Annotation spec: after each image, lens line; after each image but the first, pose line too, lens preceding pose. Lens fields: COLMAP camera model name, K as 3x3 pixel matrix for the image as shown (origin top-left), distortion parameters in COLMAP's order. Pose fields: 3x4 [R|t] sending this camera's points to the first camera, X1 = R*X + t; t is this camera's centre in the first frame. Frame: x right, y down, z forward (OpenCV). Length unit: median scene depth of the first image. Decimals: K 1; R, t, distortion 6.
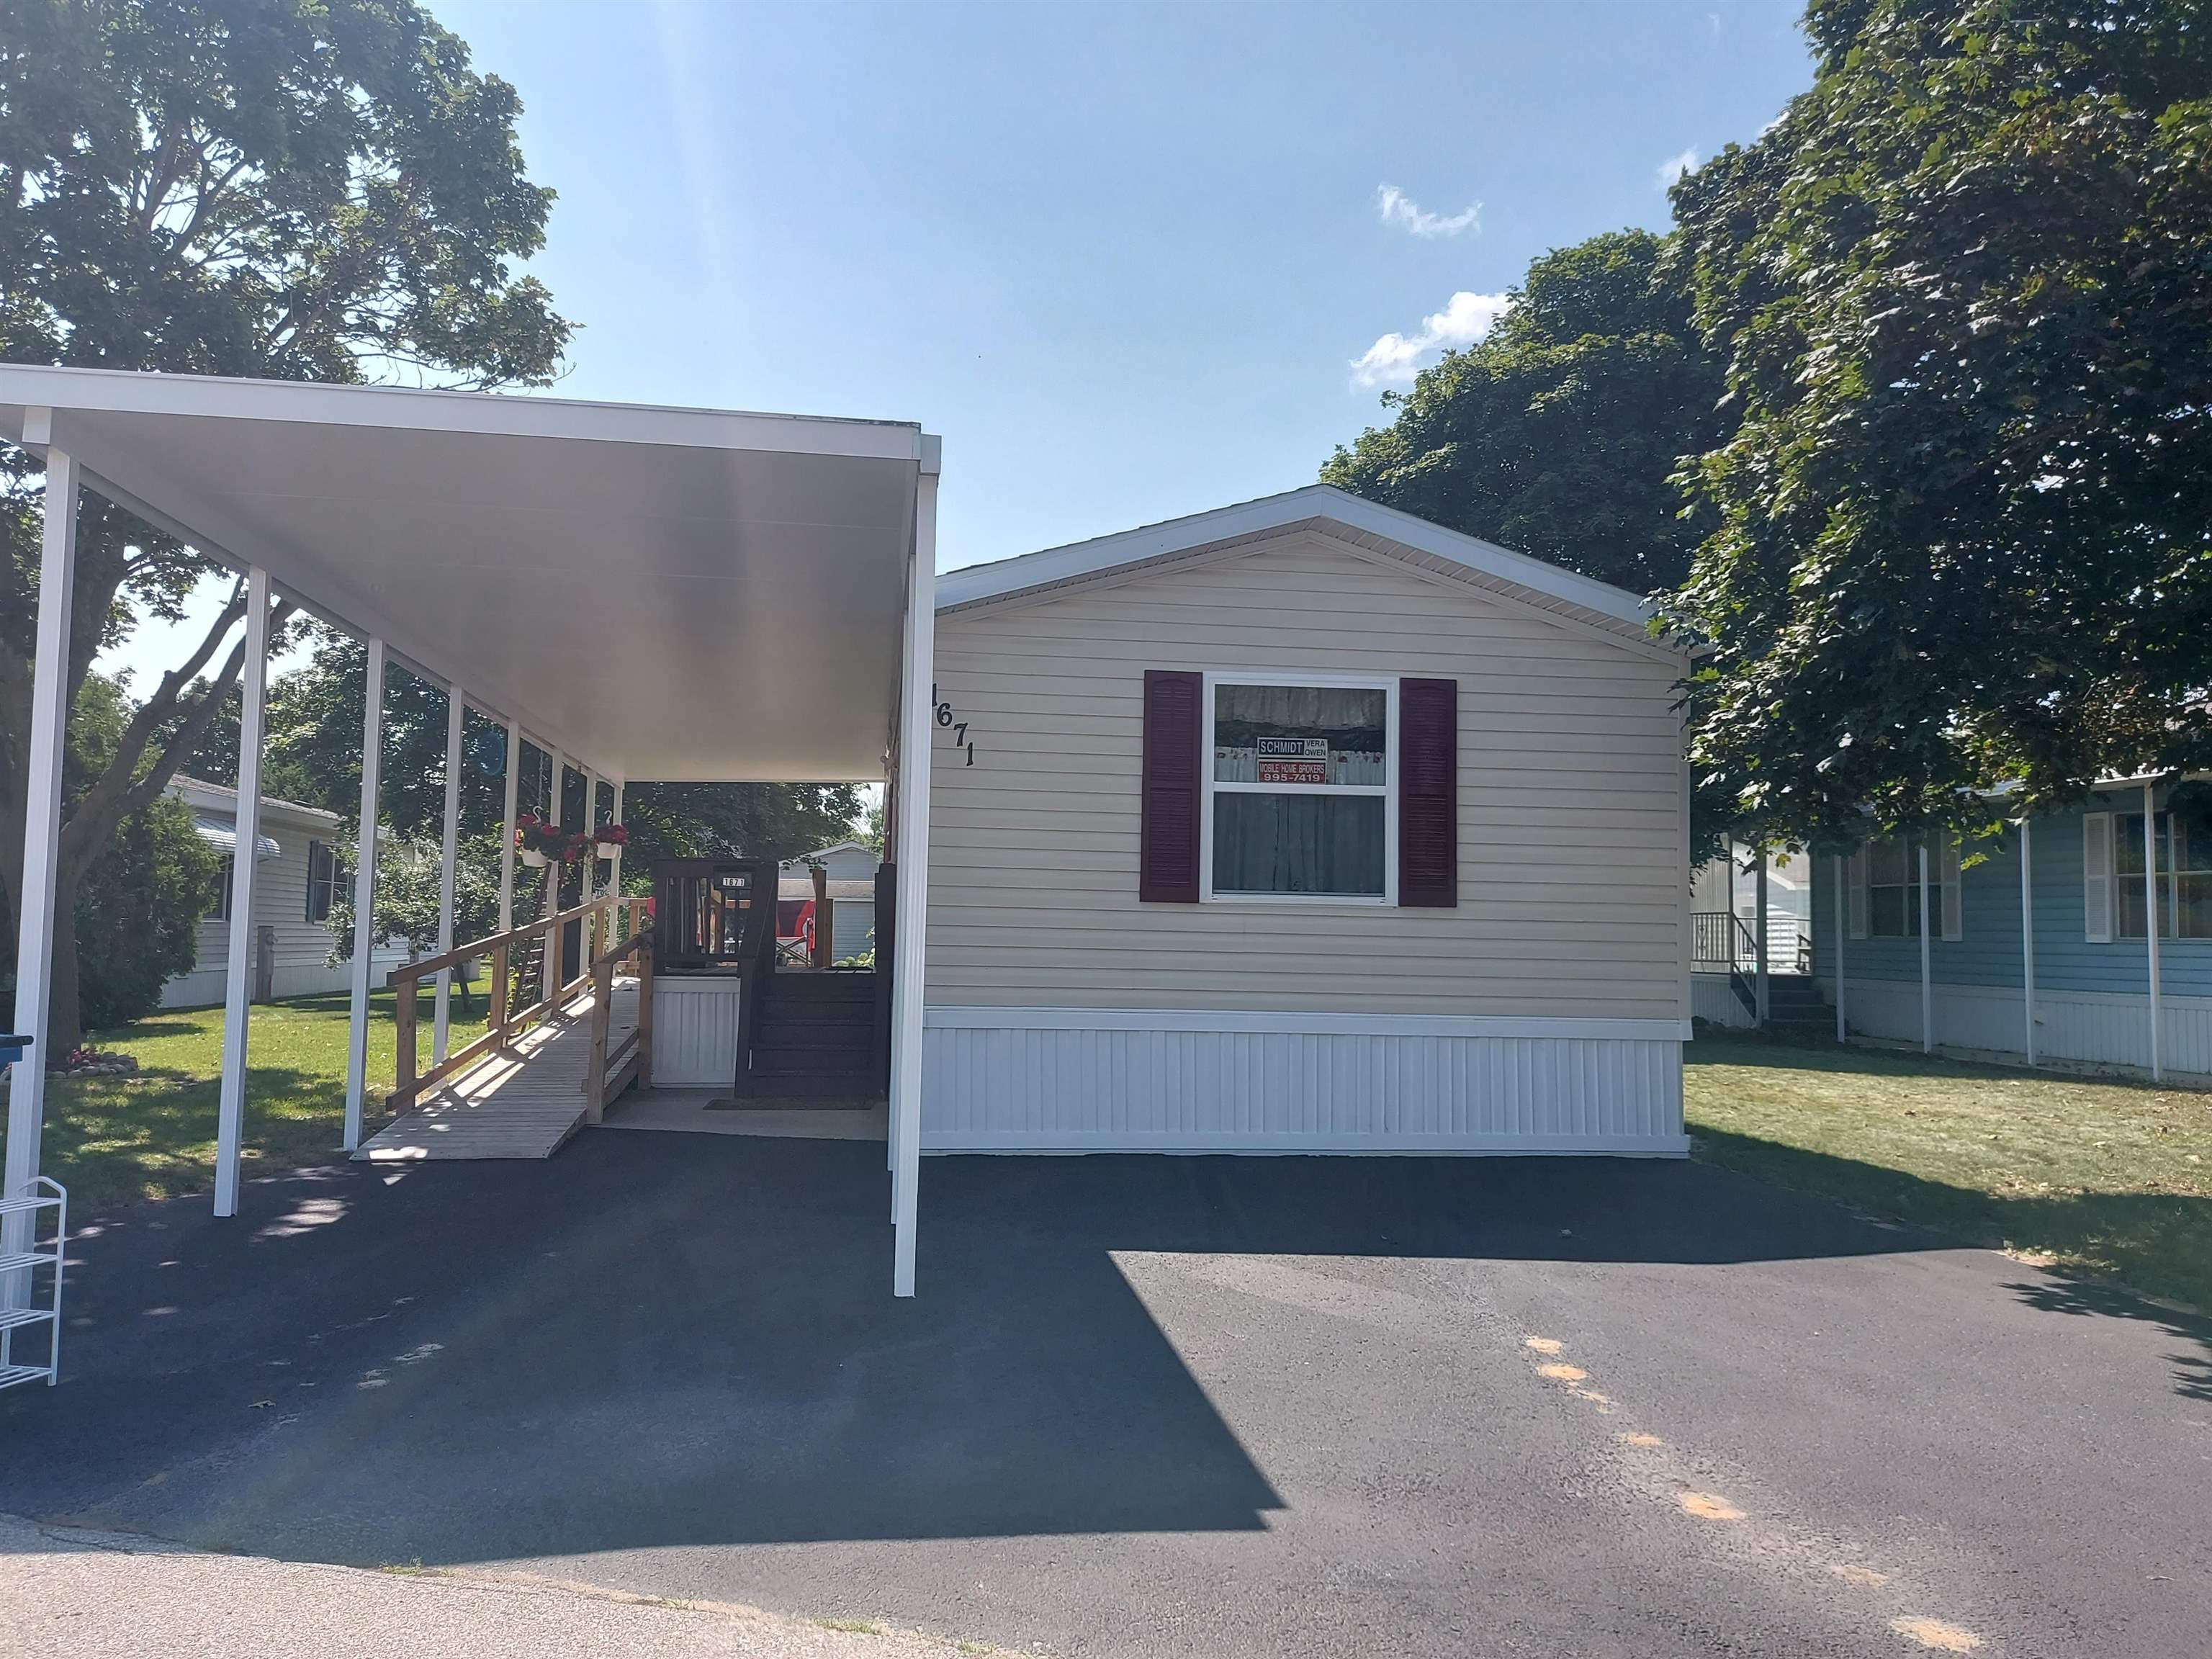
lens RADIAL K [[1694.7, 0, 1095.7], [0, 1694.7, 800.0], [0, 0, 1]] dist [0.033567, -0.001237]
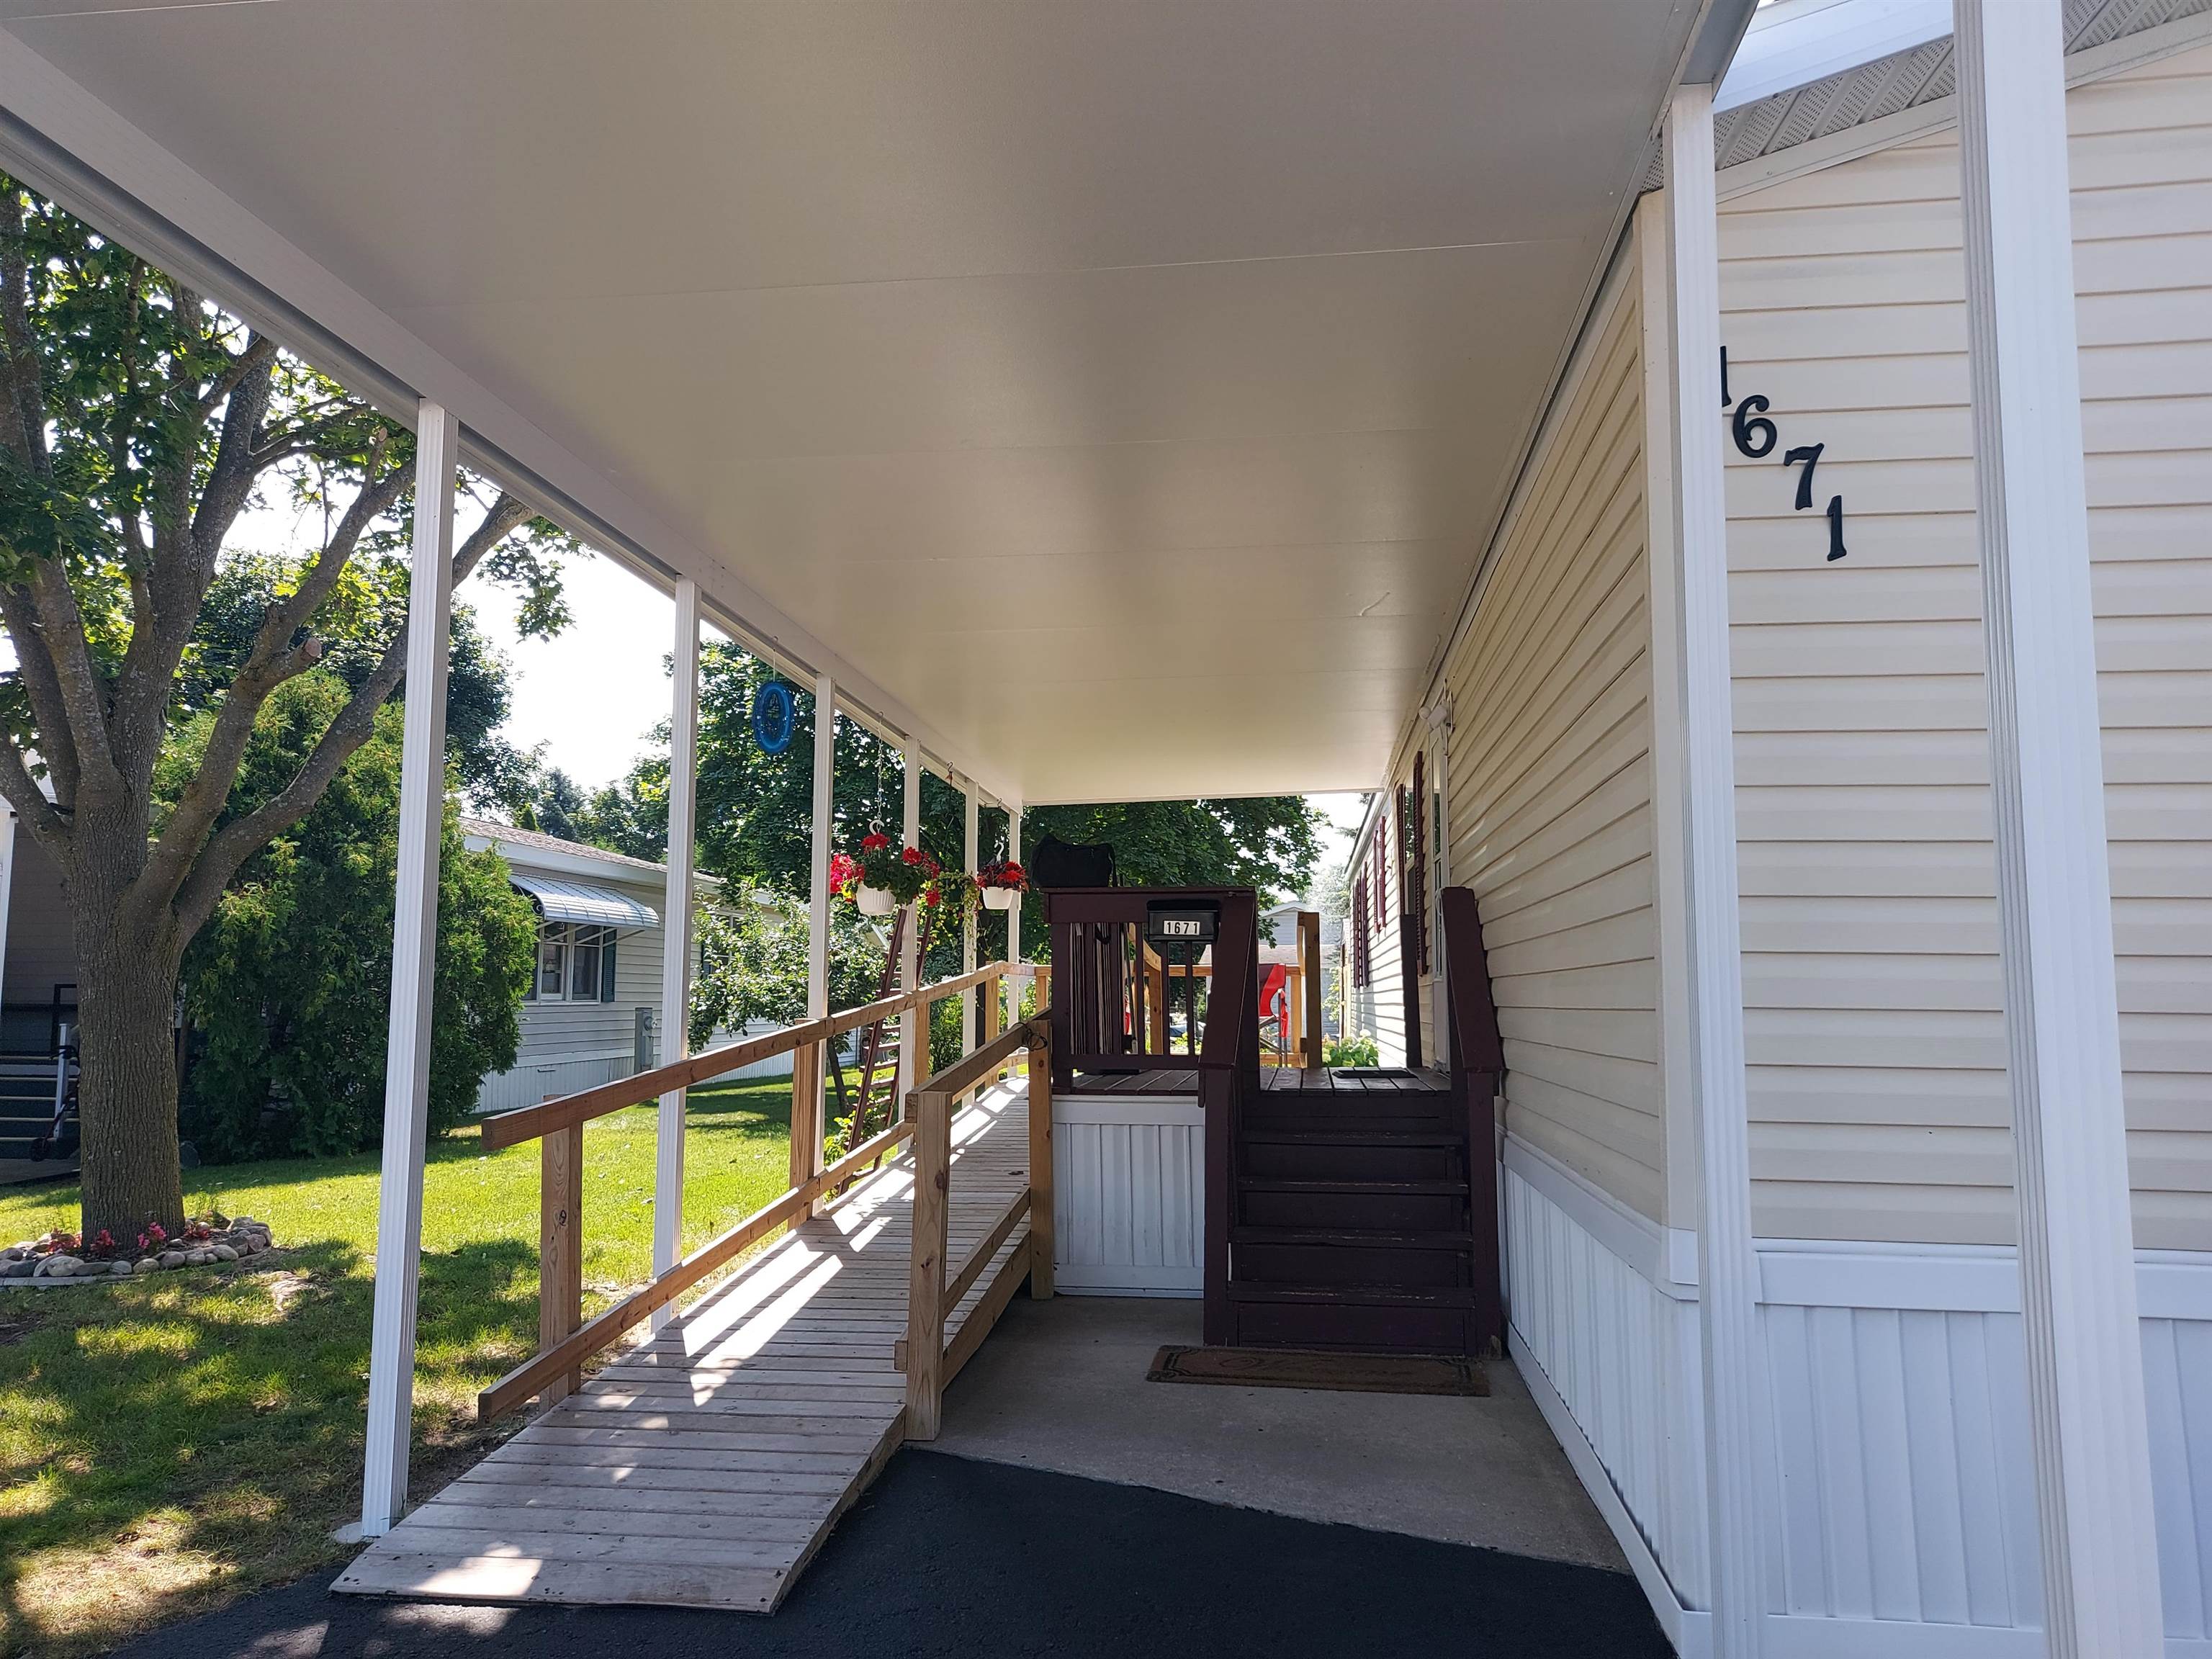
lens RADIAL K [[1694.7, 0, 1095.7], [0, 1694.7, 800.0], [0, 0, 1]] dist [0.033567, -0.001237]
pose [[0.968844, -0.043530, -0.243815, -0.101942], [0.033739, 0.998453, -0.044193, 0.029889], [0.245361, 0.034590, 0.968814, 0.444901]]
